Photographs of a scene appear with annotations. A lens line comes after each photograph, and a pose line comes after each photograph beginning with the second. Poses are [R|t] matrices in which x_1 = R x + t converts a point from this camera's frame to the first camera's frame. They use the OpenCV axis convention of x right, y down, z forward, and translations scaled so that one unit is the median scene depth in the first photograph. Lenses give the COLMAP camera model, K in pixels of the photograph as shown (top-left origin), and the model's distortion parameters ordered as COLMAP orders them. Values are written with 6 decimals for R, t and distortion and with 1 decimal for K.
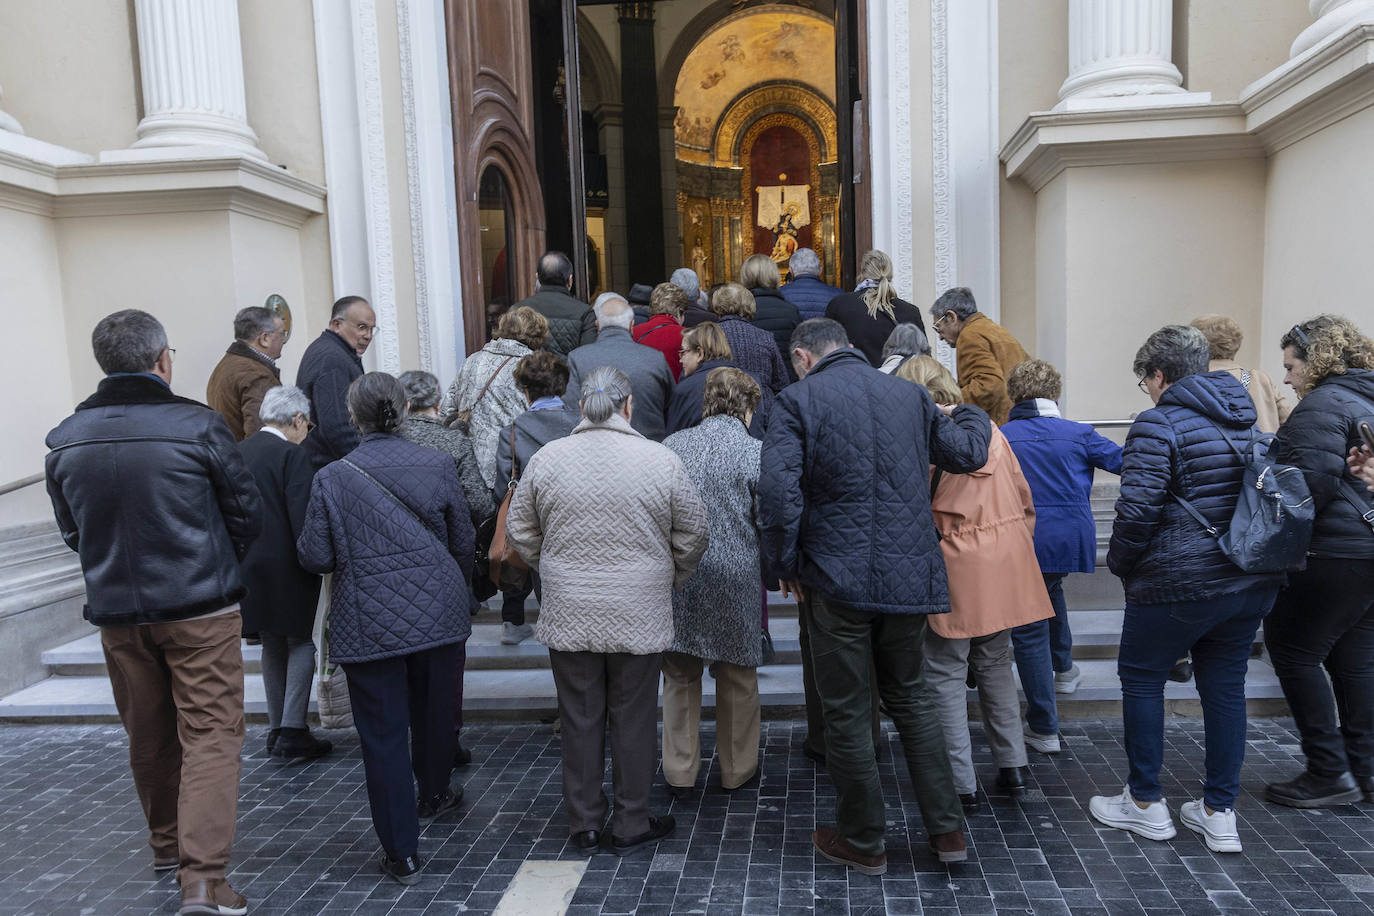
lens RADIAL K [[1015.0, 0, 734.3], [0, 1015.0, 485.1], [0, 0, 1]] dist [0.008935, -0.009297]
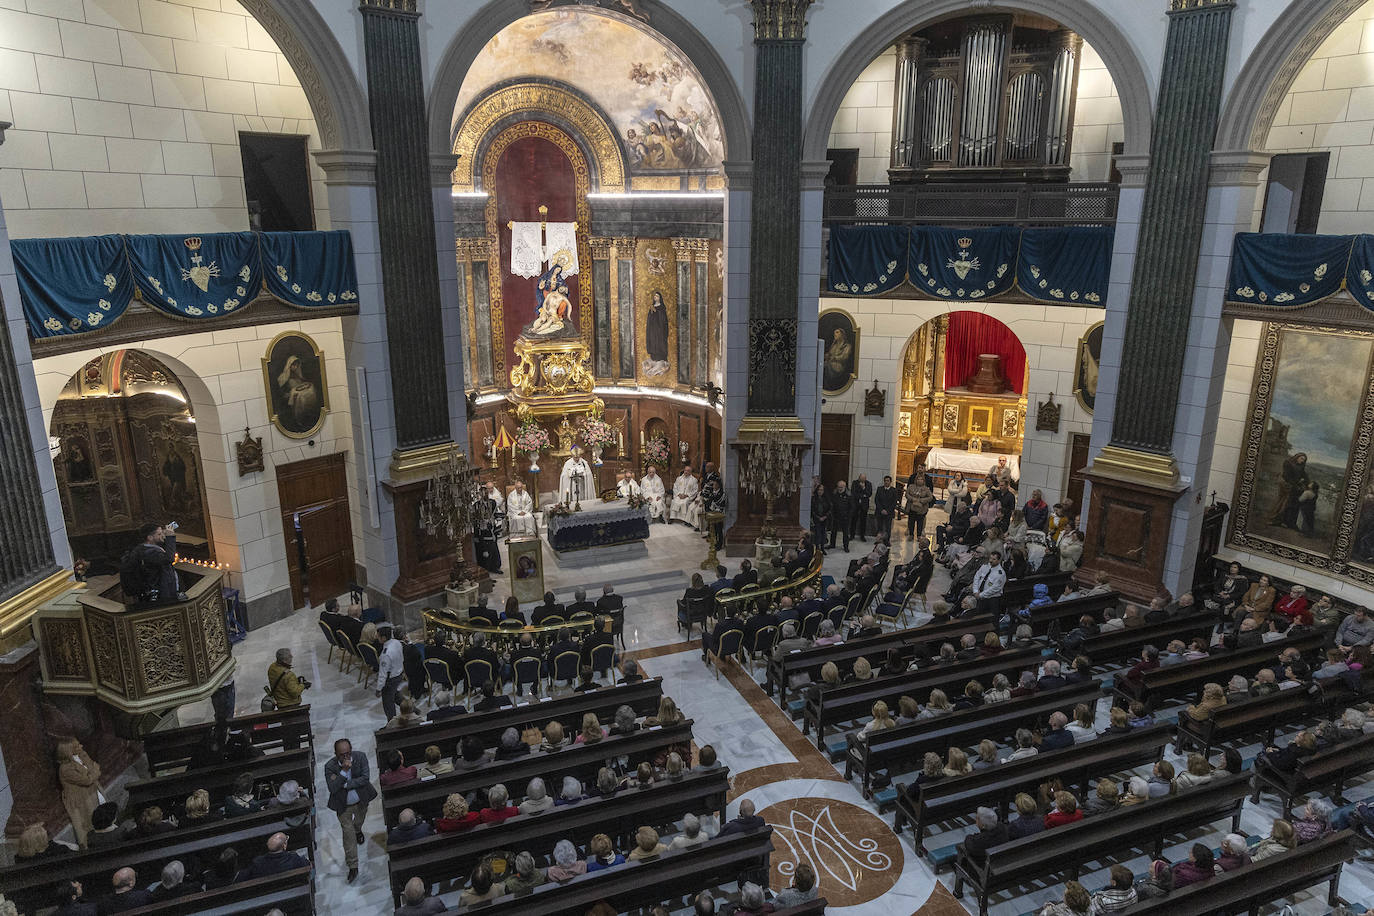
lens RADIAL K [[914.6, 0, 688.8], [0, 914.6, 458.9], [0, 0, 1]] dist [0.006132, -0.000003]
pose [[0.901625, -0.079311, 0.425185, -0.160763], [0.009103, 0.986306, 0.164675, -0.236324], [-0.432423, -0.144605, 0.890000, 0.328653]]
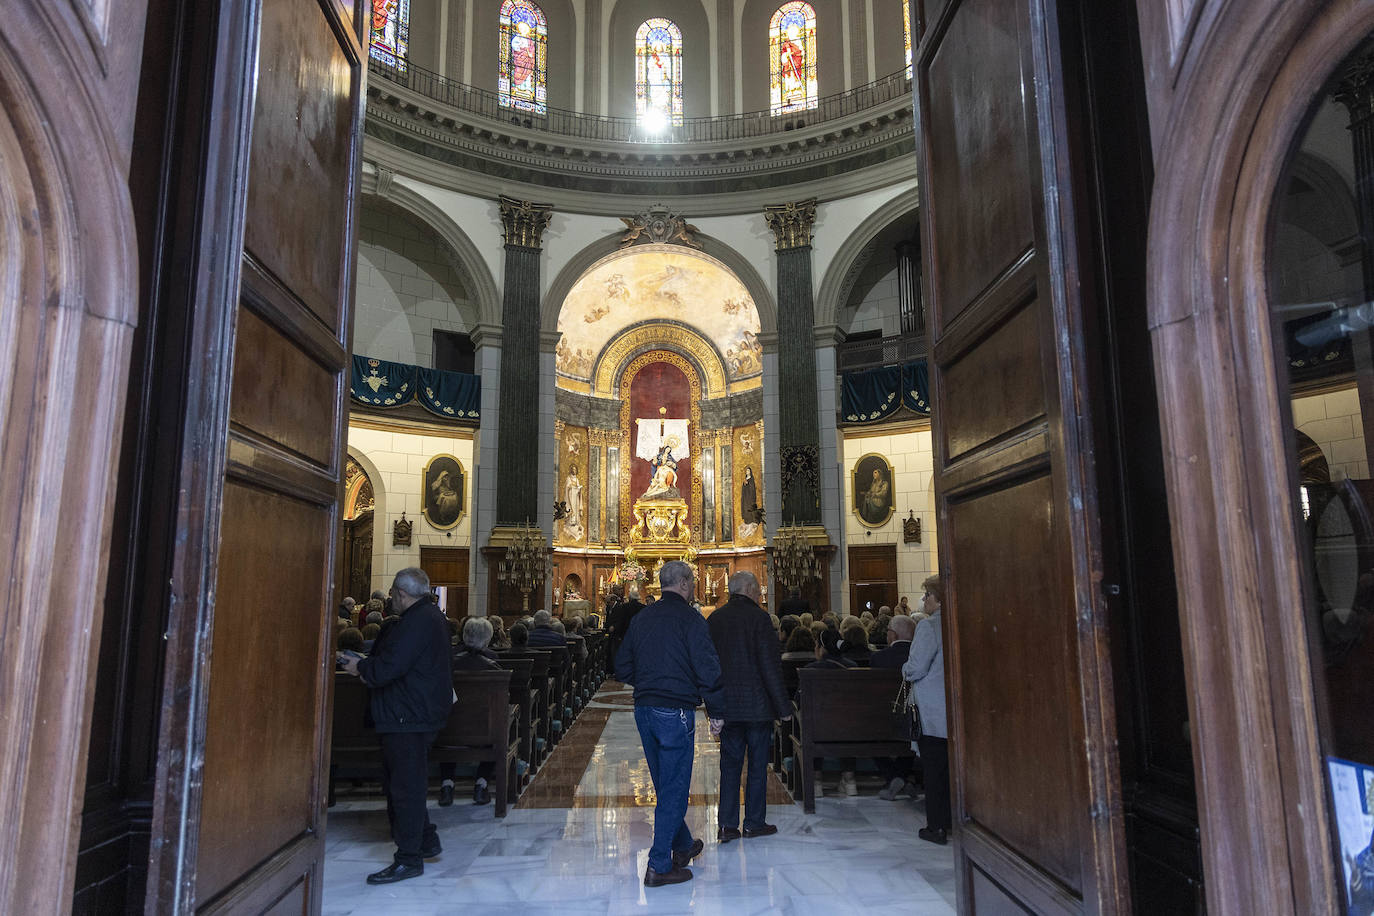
lens RADIAL K [[914.6, 0, 690.3], [0, 914.6, 459.4], [0, 0, 1]] dist [0.006132, -0.000003]
pose [[0.994422, 0.042884, 0.096366, -0.009736], [-0.016879, 0.966544, -0.255945, -0.030058], [-0.104118, 0.252891, 0.961876, 0.154401]]
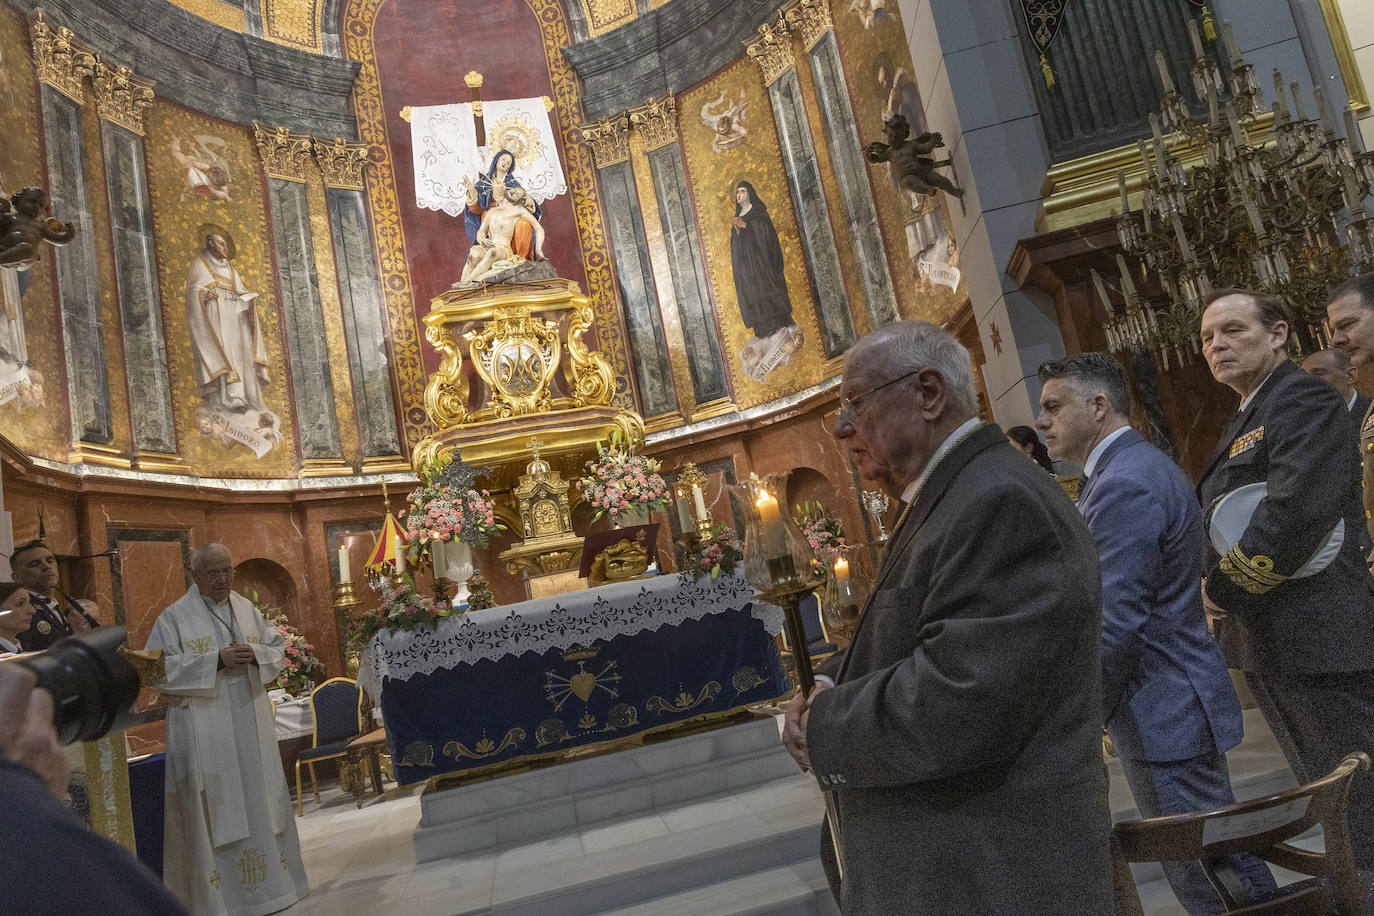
lens RADIAL K [[914.6, 0, 691.0], [0, 914.6, 459.9], [0, 0, 1]] dist [0.006132, -0.000003]
pose [[0.958004, -0.108702, 0.265353, 0.021325], [0.175365, 0.954242, -0.242218, -0.085365], [-0.226881, 0.278579, 0.933230, 0.731605]]
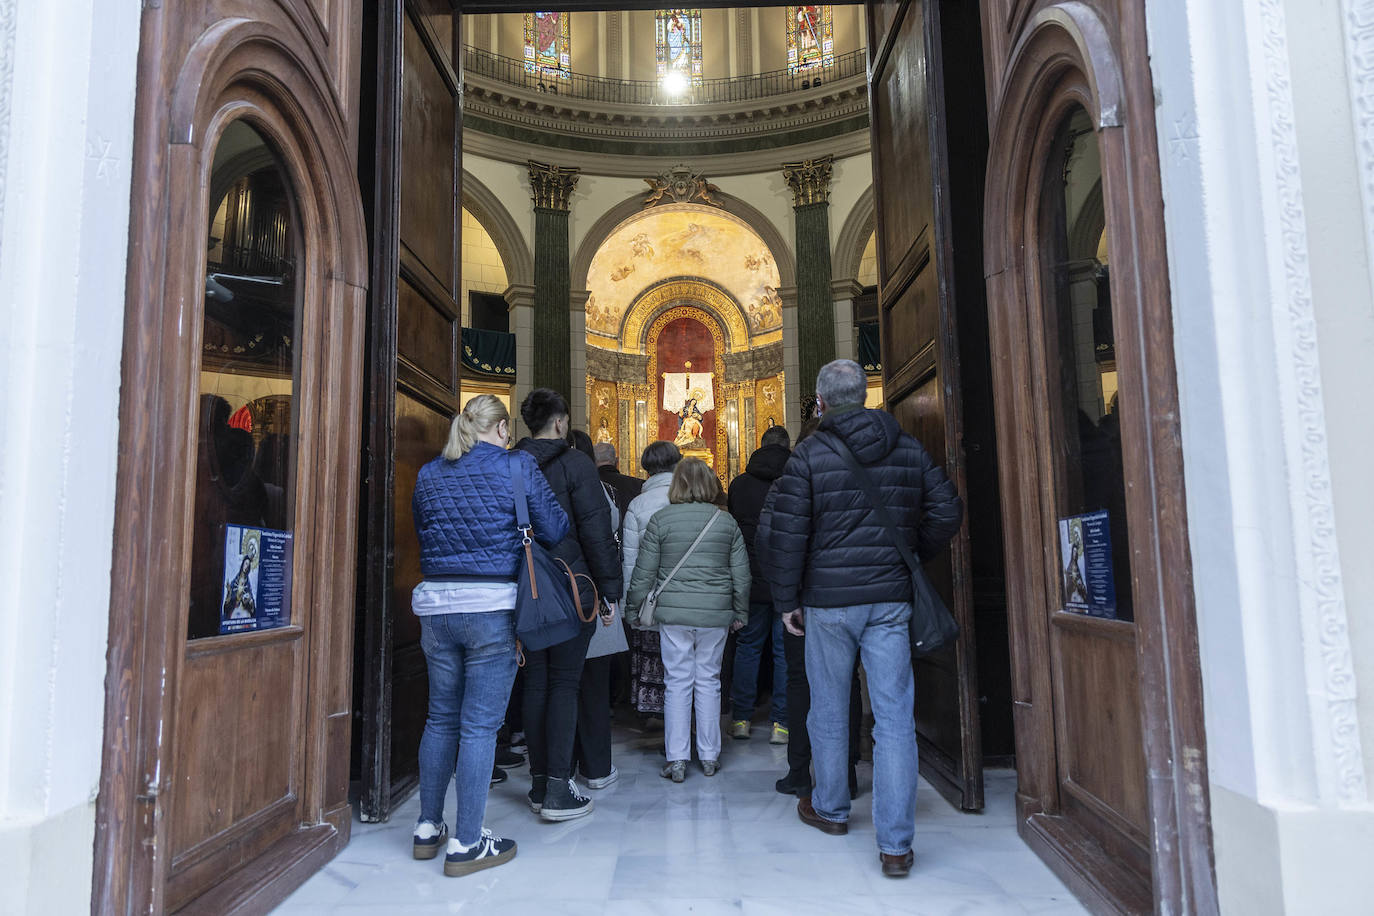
lens RADIAL K [[914.6, 0, 687.0], [0, 914.6, 462.3], [0, 0, 1]] dist [0.006132, -0.000003]
pose [[0.997599, 0.023244, 0.065231, -0.011766], [-0.009207, 0.978142, -0.207734, -0.013527], [-0.068634, 0.206635, 0.976008, 0.115637]]
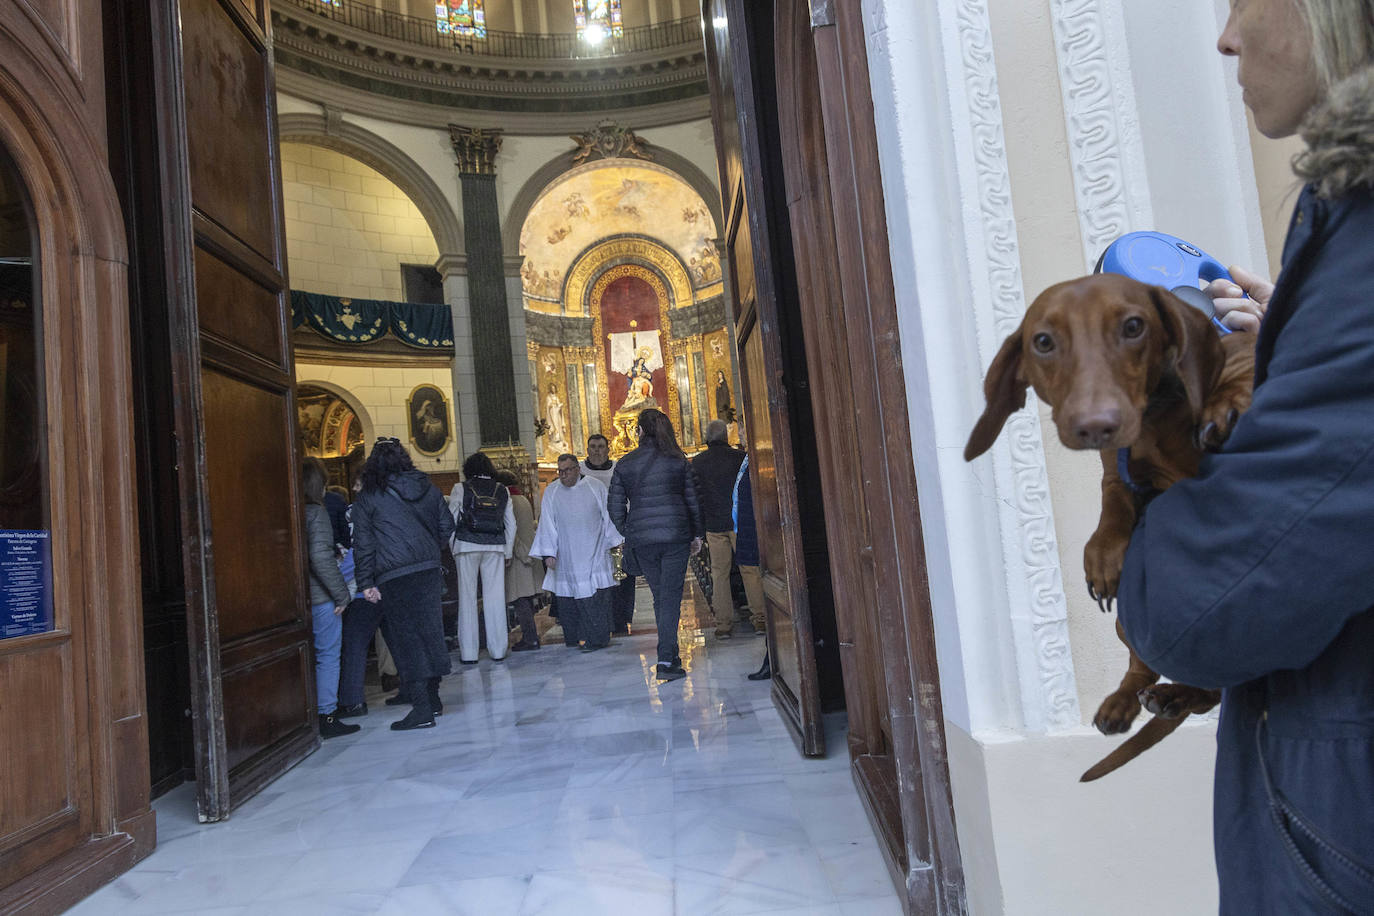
lens RADIAL K [[914.6, 0, 692.1], [0, 914.6, 459.3], [0, 0, 1]] dist [0.006132, -0.000003]
pose [[0.993344, -0.057238, 0.099956, 0.006818], [0.073321, 0.983485, -0.165473, -0.013327], [-0.088834, 0.171701, 0.981136, 0.119018]]
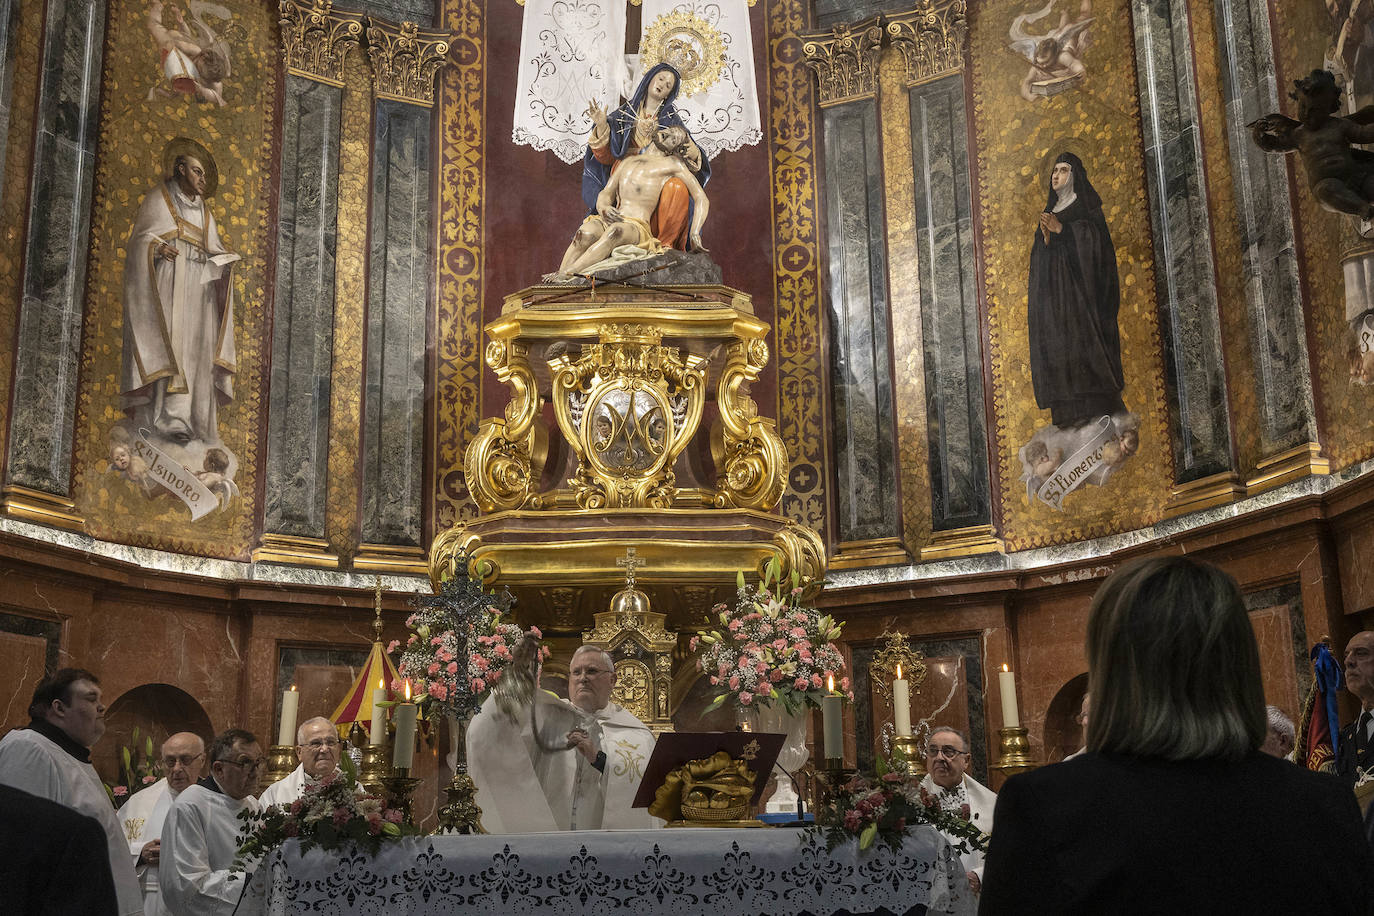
lens RADIAL K [[1618.4, 0, 693.5], [0, 1618.4, 464.0], [0, 0, 1]] dist [0.015541, 0.000000]
pose [[0.994276, 0.042422, 0.098058, 0.031335], [-0.006923, 0.941446, -0.337093, -0.085516], [-0.106617, 0.334485, 0.936351, 0.726481]]
